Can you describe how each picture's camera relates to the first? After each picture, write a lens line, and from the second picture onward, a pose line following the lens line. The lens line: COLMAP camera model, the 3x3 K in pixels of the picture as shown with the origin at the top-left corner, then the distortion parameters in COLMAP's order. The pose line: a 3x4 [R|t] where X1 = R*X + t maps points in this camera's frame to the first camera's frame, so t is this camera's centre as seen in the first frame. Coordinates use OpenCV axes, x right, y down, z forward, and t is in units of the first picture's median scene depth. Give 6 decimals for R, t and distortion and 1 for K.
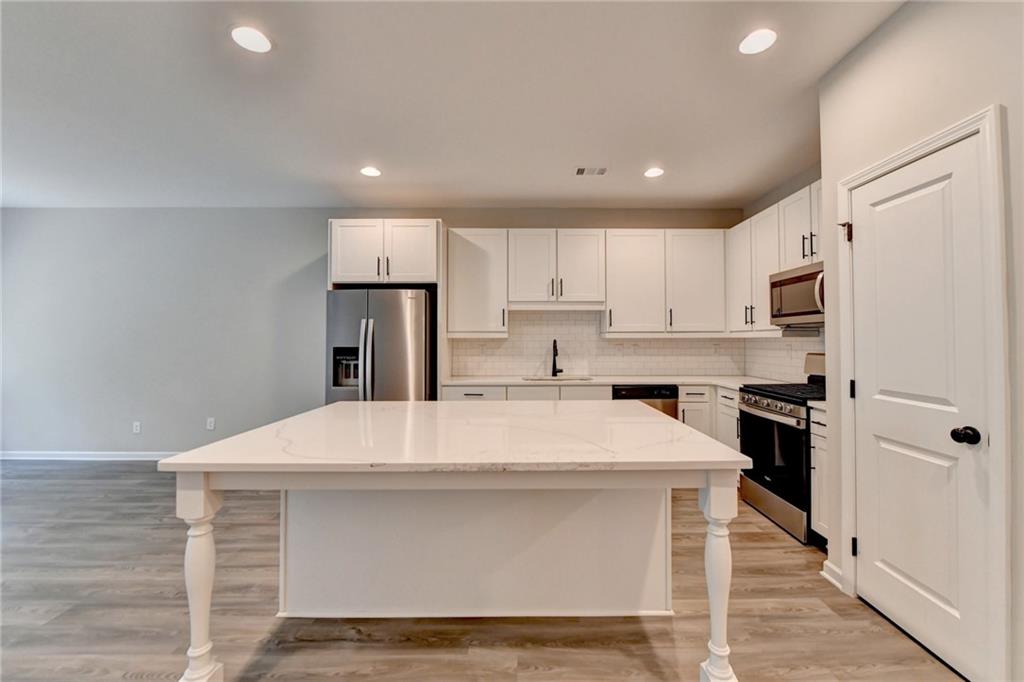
lens RADIAL K [[406.9, 0, 520.5], [0, 406.9, 333.5], [0, 0, 1]] dist [-0.011340, -0.000032]
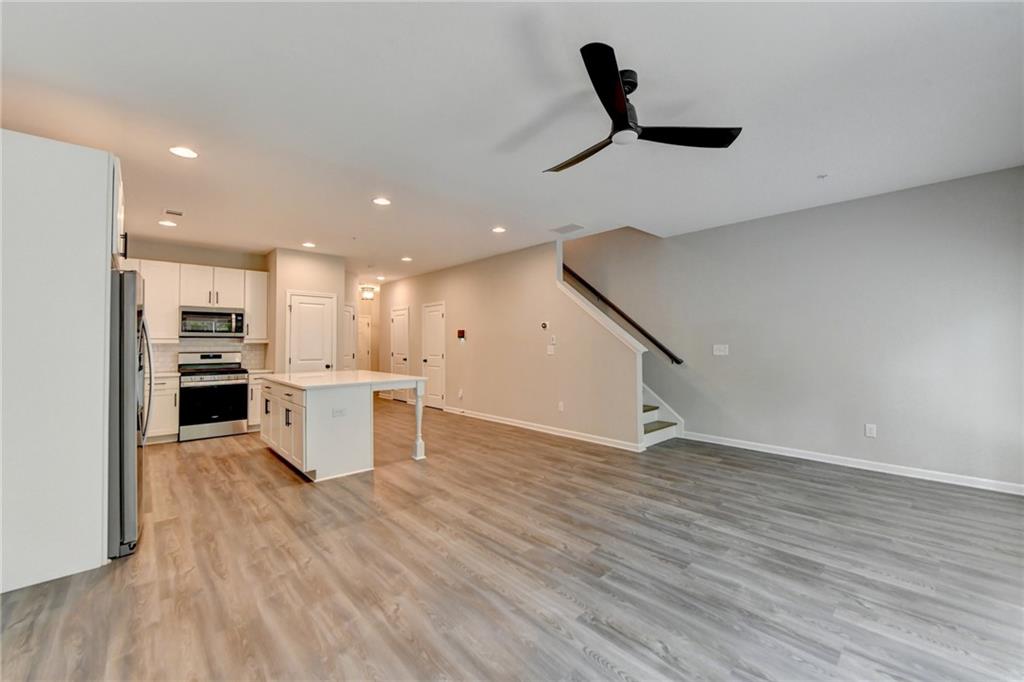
lens RADIAL K [[406.9, 0, 520.5], [0, 406.9, 333.5], [0, 0, 1]] dist [-0.011340, -0.000032]
pose [[-0.682781, 0.021840, 0.730297, -1.792055], [-0.009654, 0.999196, -0.038908, 0.023271], [-0.730559, -0.033616, -0.682021, 1.252741]]
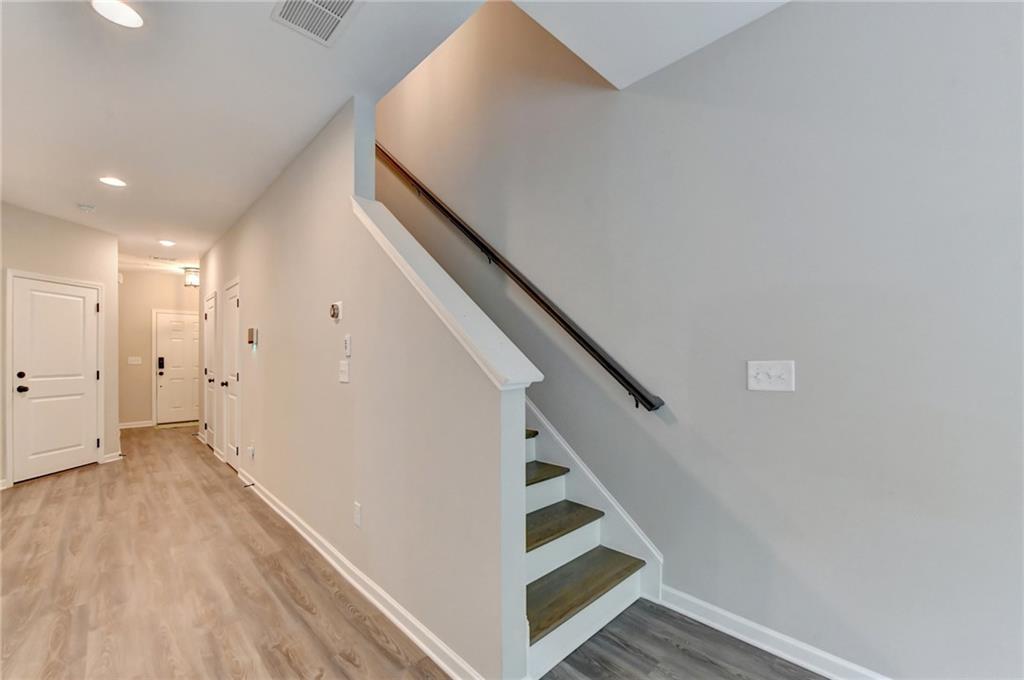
lens RADIAL K [[409.8, 0, 528.1], [0, 409.8, 354.1], [0, 0, 1]] dist [-0.008867, 0.000055]
pose [[-0.707028, 0.002403, 0.707181, -1.274752], [-0.014428, 0.999737, -0.017822, 0.001944], [-0.707038, -0.022804, -0.706808, 0.102103]]
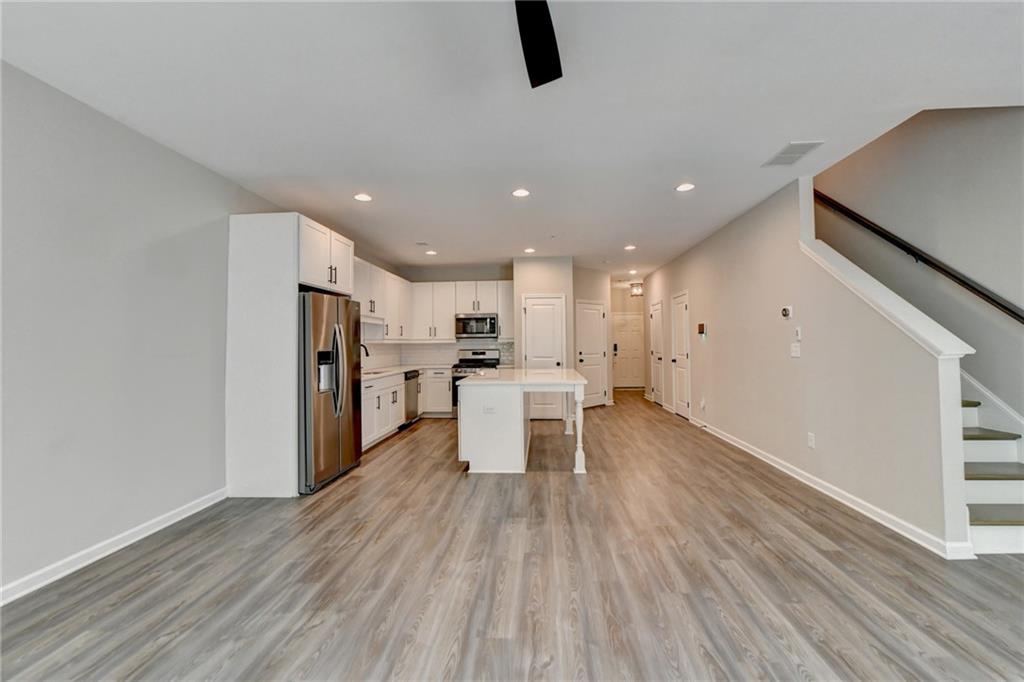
lens RADIAL K [[406.9, 0, 520.5], [0, 406.9, 333.5], [0, 0, 1]] dist [-0.011340, -0.000032]
pose [[0.064936, 0.024997, 0.997576, -1.771171], [-0.007391, 0.999671, -0.024568, 0.012371], [-0.997862, -0.005778, 0.065100, 0.567694]]
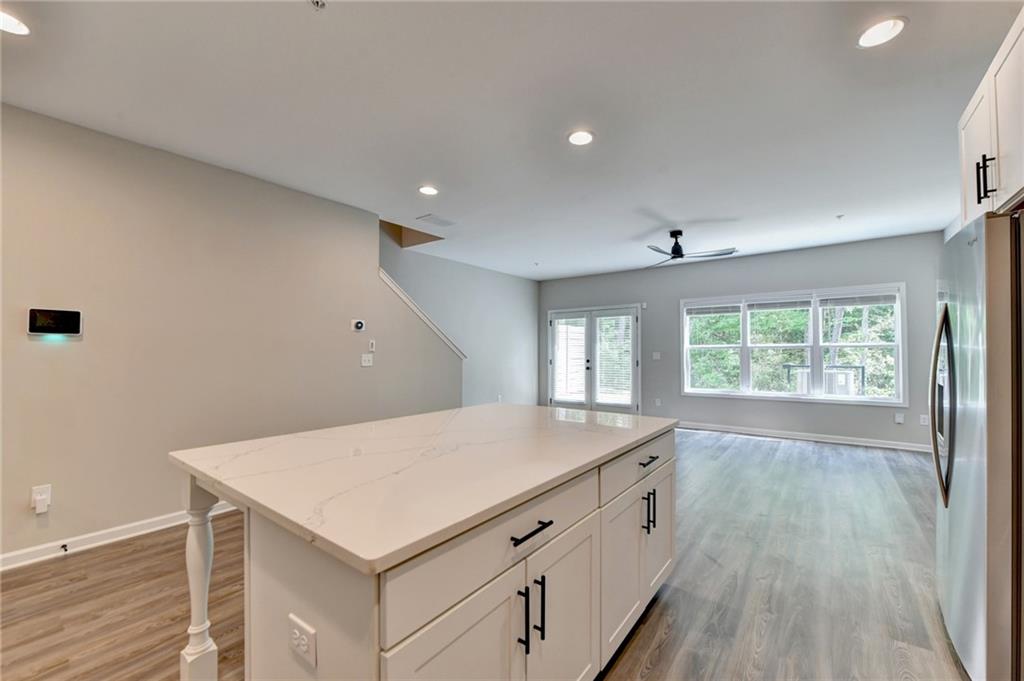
lens RADIAL K [[409.8, 0, 528.1], [0, 409.8, 354.6], [0, 0, 1]] dist [-0.008867, 0.000055]
pose [[-0.594381, 0.007249, -0.804151, 0.392153], [0.015984, 0.999868, -0.002801, 0.019347], [0.804025, -0.014519, -0.594419, 1.103510]]
